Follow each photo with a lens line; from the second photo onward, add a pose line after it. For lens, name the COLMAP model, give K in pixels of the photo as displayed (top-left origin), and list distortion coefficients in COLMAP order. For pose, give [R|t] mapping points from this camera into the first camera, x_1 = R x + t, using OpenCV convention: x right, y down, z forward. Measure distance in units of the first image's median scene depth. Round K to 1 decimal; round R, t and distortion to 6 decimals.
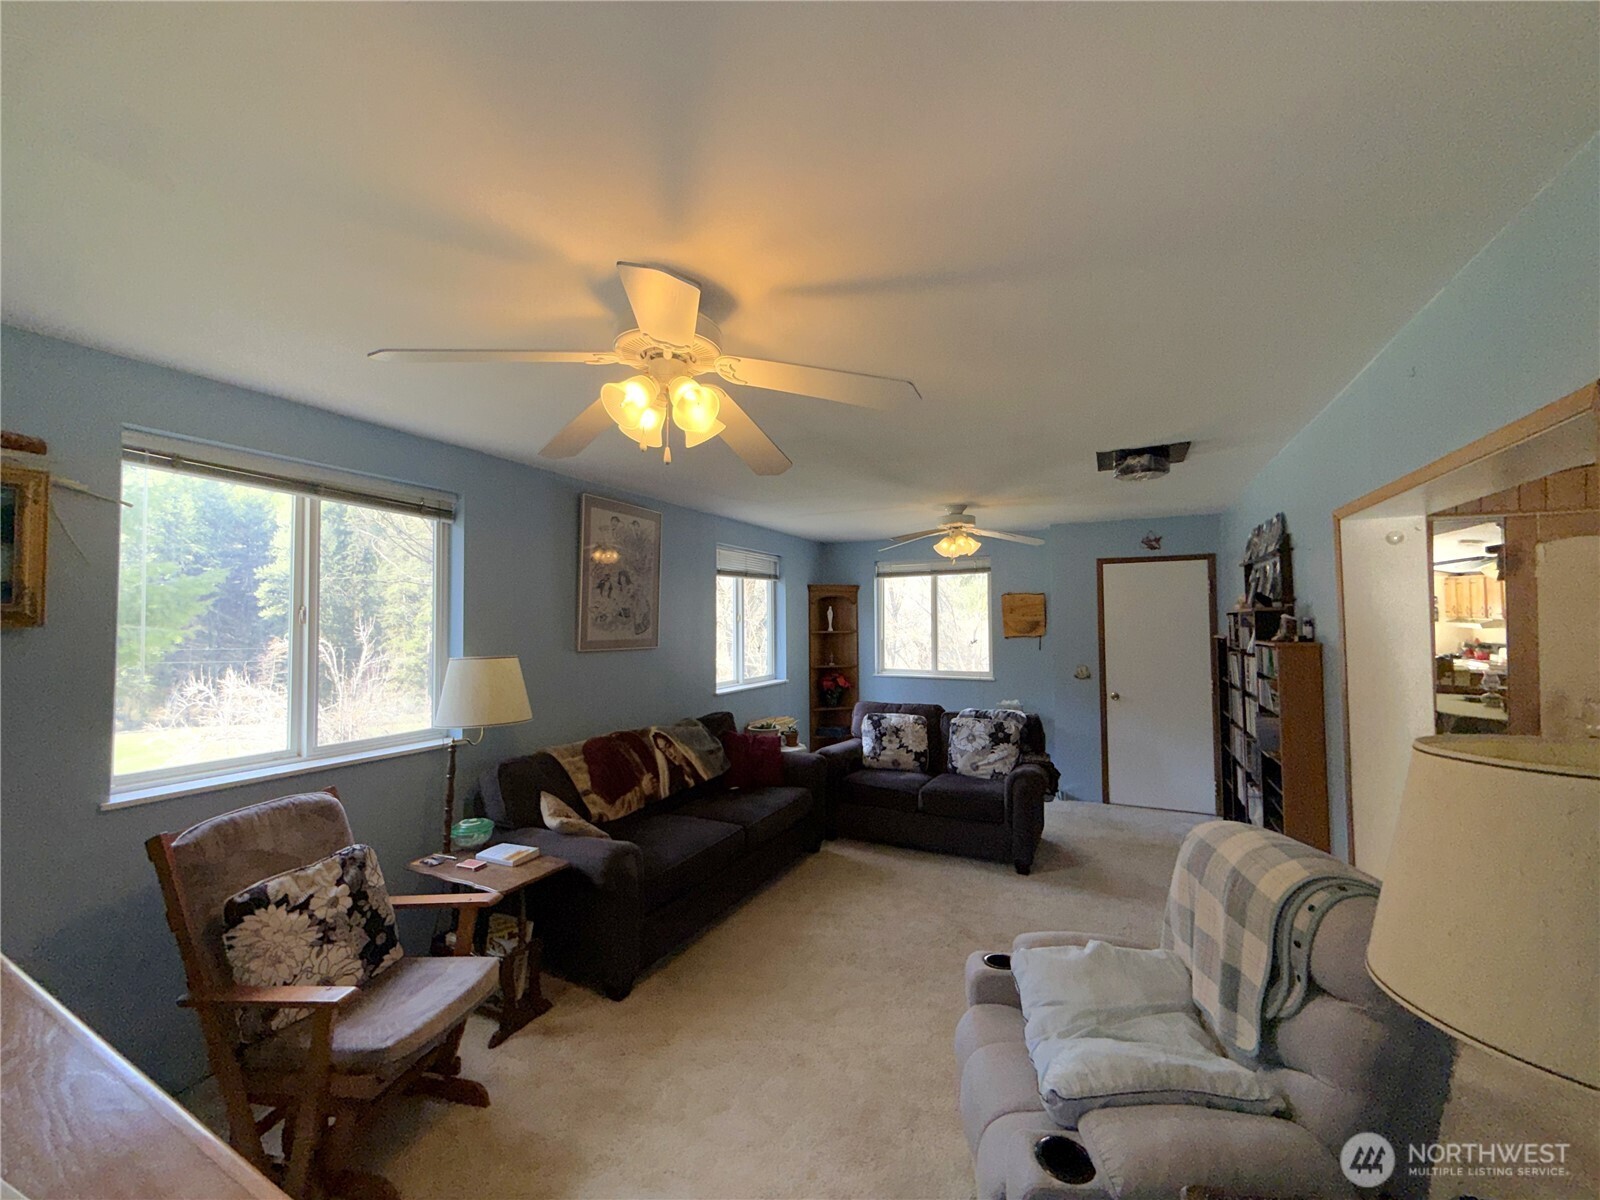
lens RADIAL K [[636.5, 0, 792.4], [0, 636.5, 602.6], [0, 0, 1]] dist [-0.001160, 0.000012]
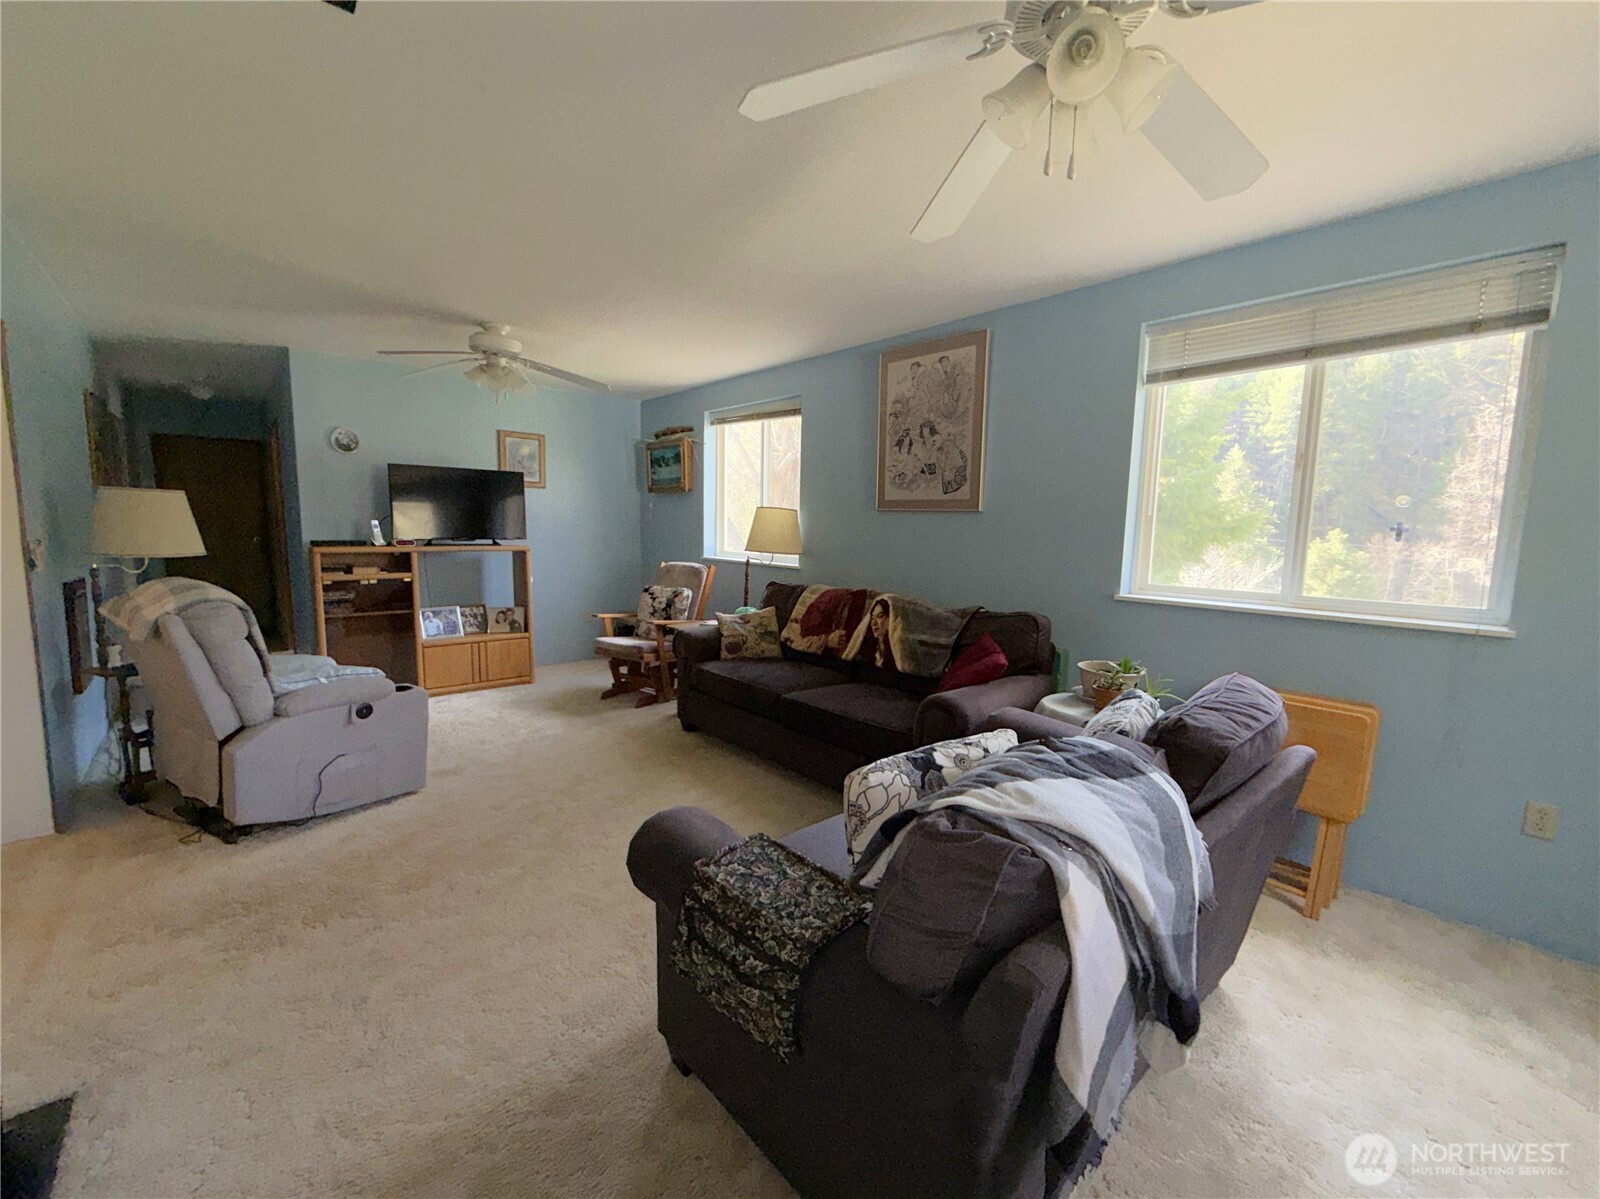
lens RADIAL K [[669.7, 0, 755.0], [0, 669.7, 602.2], [0, 0, 1]] dist [-0.000447, -0.000063]
pose [[-0.413455, 0.118481, -0.902783, 0.633159], [0.022760, 0.992533, 0.119836, 0.074865], [0.910240, 0.028999, -0.413064, 1.052643]]
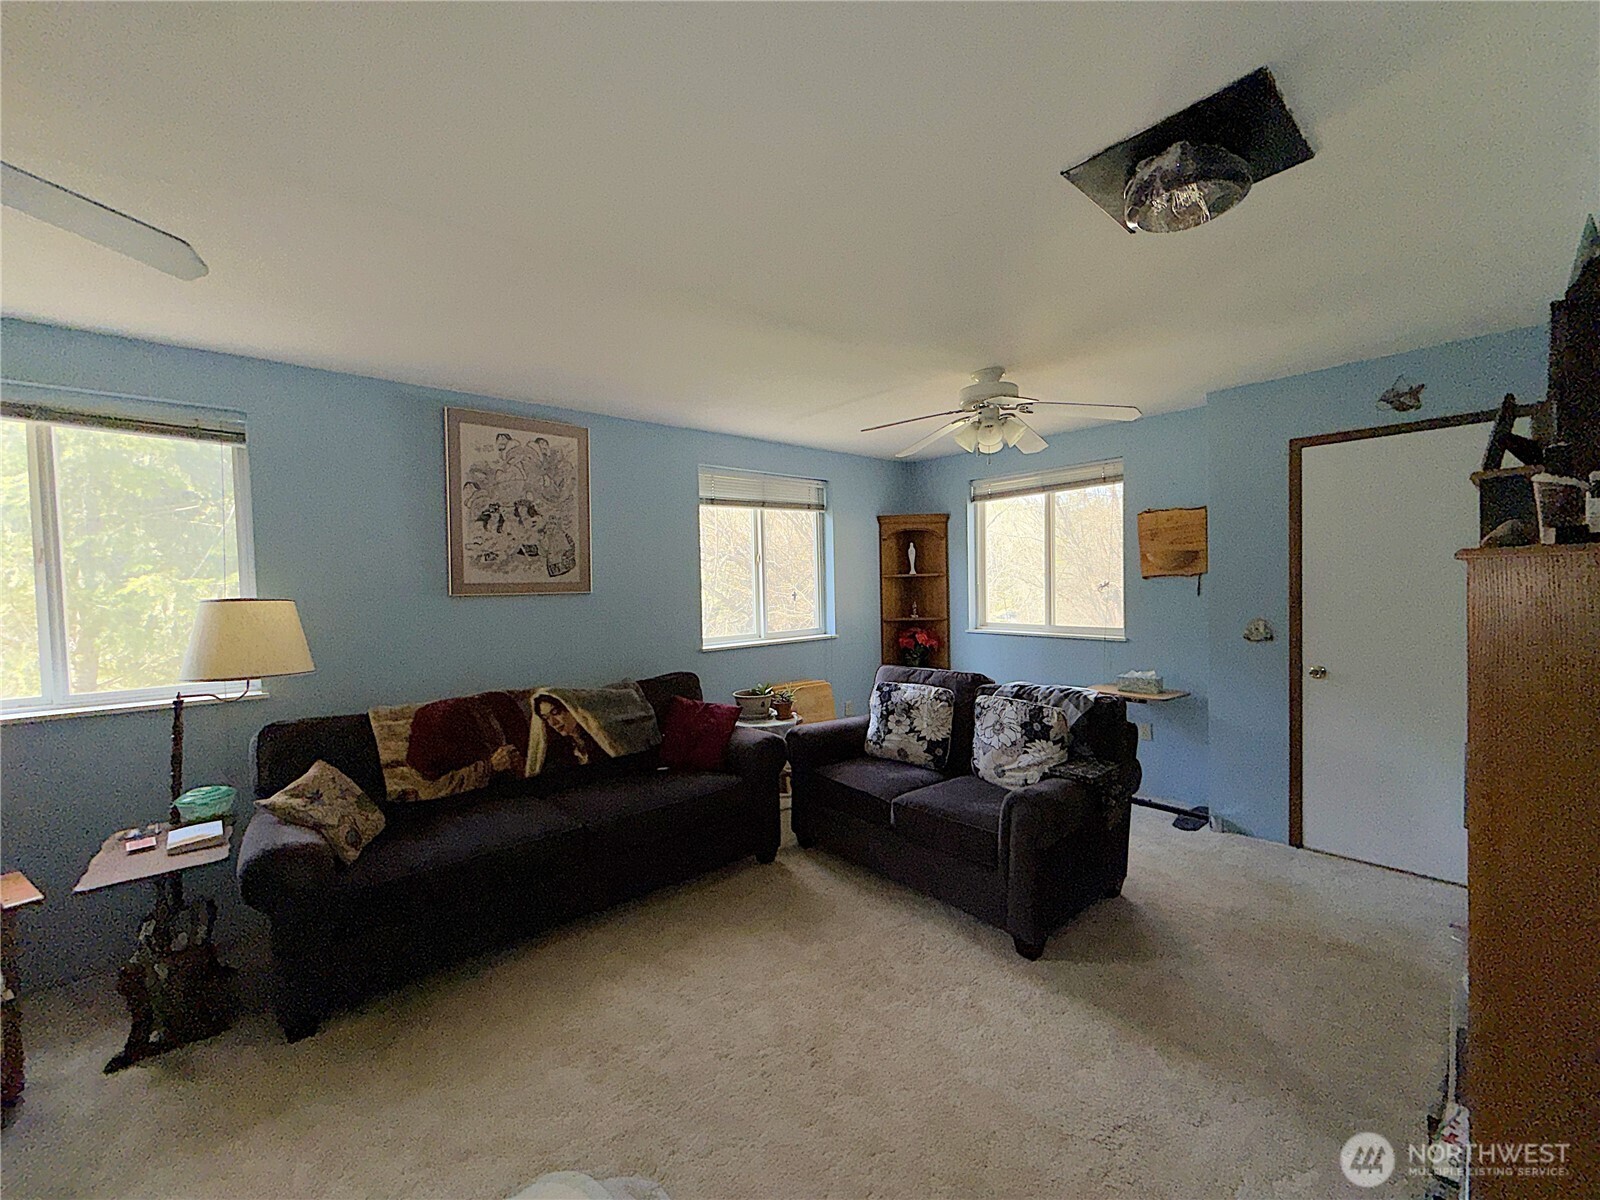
lens RADIAL K [[636.5, 0, 792.4], [0, 636.5, 602.6], [0, 0, 1]] dist [-0.001160, 0.000012]
pose [[0.922414, -0.001763, -0.386198, 0.338626], [0.029162, 0.997453, 0.065099, 0.036114], [0.385099, -0.071310, 0.920116, 0.325058]]
